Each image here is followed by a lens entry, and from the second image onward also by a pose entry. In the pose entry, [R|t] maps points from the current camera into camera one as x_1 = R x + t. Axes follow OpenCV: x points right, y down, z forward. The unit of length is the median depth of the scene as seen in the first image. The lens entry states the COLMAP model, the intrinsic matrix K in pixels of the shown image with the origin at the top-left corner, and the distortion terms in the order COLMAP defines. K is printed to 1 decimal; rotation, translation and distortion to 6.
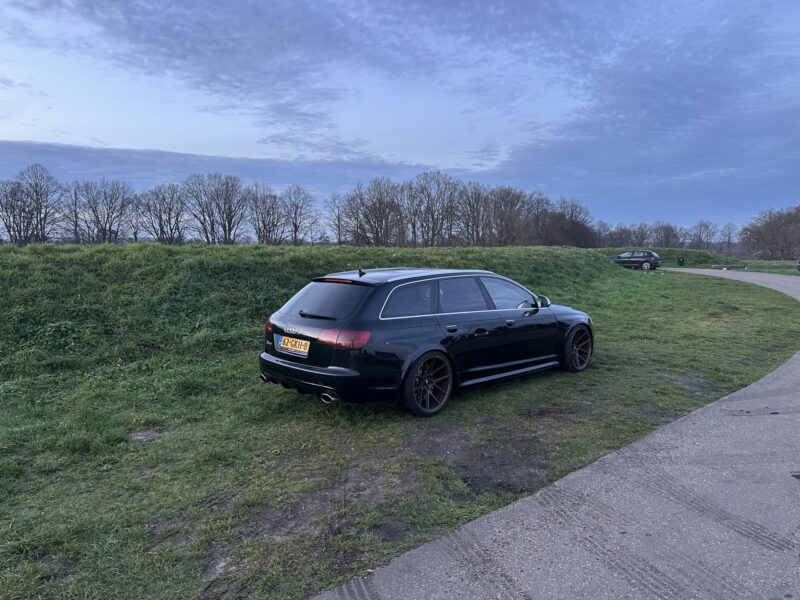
lens RADIAL K [[573.0, 0, 400.0], [0, 573.0, 300.0], [0, 0, 1]] dist [0.003163, -0.004079]
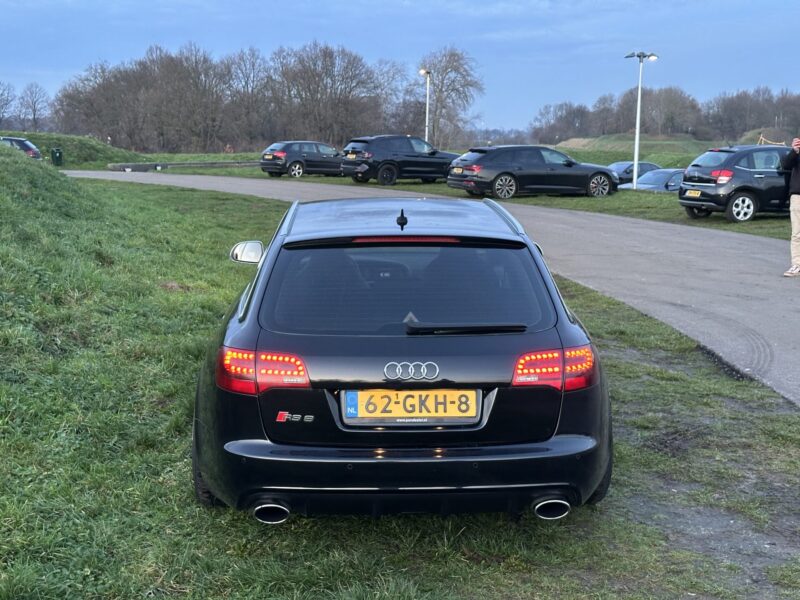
lens RADIAL K [[1092.2, 0, 400.0], [0, 1092.2, 300.0], [0, 0, 1]] dist [0.398496, -1.236738]
pose [[0.626655, -0.116687, 0.770512, -0.116617], [0.068678, 0.993149, 0.094548, -0.010720], [-0.776265, -0.006331, 0.630375, 0.076732]]
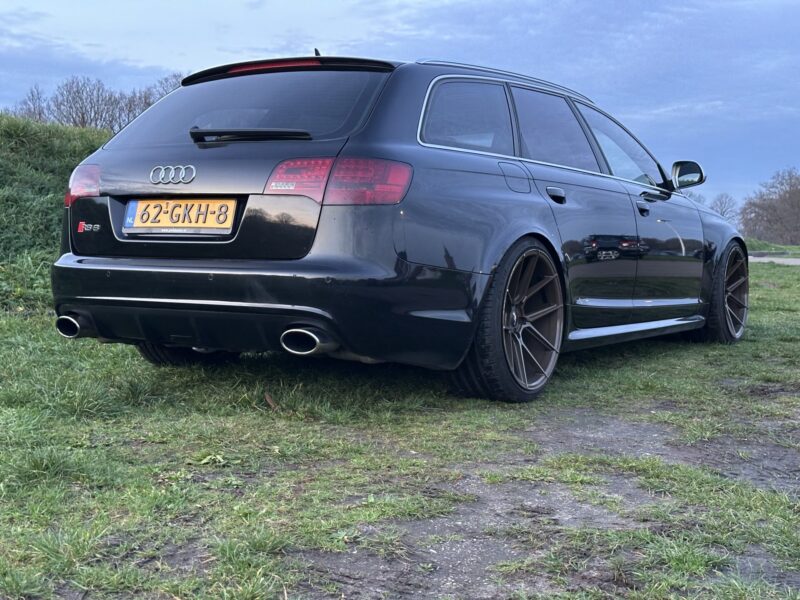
lens RADIAL K [[1092.2, 0, 400.0], [0, 1092.2, 300.0], [0, 0, 1]] dist [0.398496, -1.236738]
pose [[0.965589, -0.001435, 0.260069, -0.034853], [0.013010, 0.998999, -0.042791, 0.024380], [-0.259748, 0.044702, 0.964641, 0.040802]]
